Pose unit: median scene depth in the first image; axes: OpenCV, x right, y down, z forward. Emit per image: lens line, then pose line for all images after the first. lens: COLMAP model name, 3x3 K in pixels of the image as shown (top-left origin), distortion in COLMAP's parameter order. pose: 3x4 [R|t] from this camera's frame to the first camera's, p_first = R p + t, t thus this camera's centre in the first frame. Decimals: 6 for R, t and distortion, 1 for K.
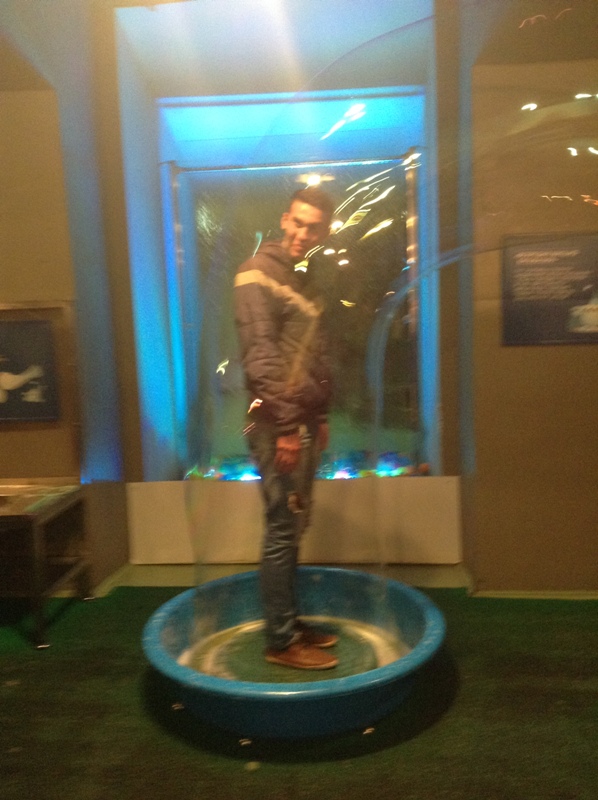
lens RADIAL K [[784.7, 0, 299.0], [0, 784.7, 400.0], [0, 0, 1]] dist [-0.003024, 0.000276]
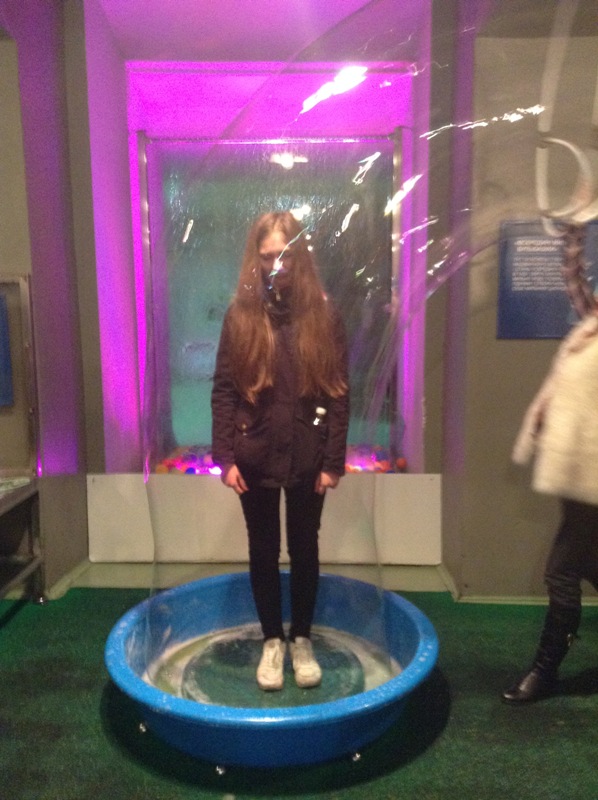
lens RADIAL K [[735.5, 0, 299.0], [0, 735.5, 400.0], [0, 0, 1]] dist [0.001382, 0.007455]
pose [[0.996372, 0.020591, 0.082582, -0.049551], [-0.022319, 0.999550, 0.020065, -0.007720], [-0.082131, -0.021836, 0.996382, 0.136244]]
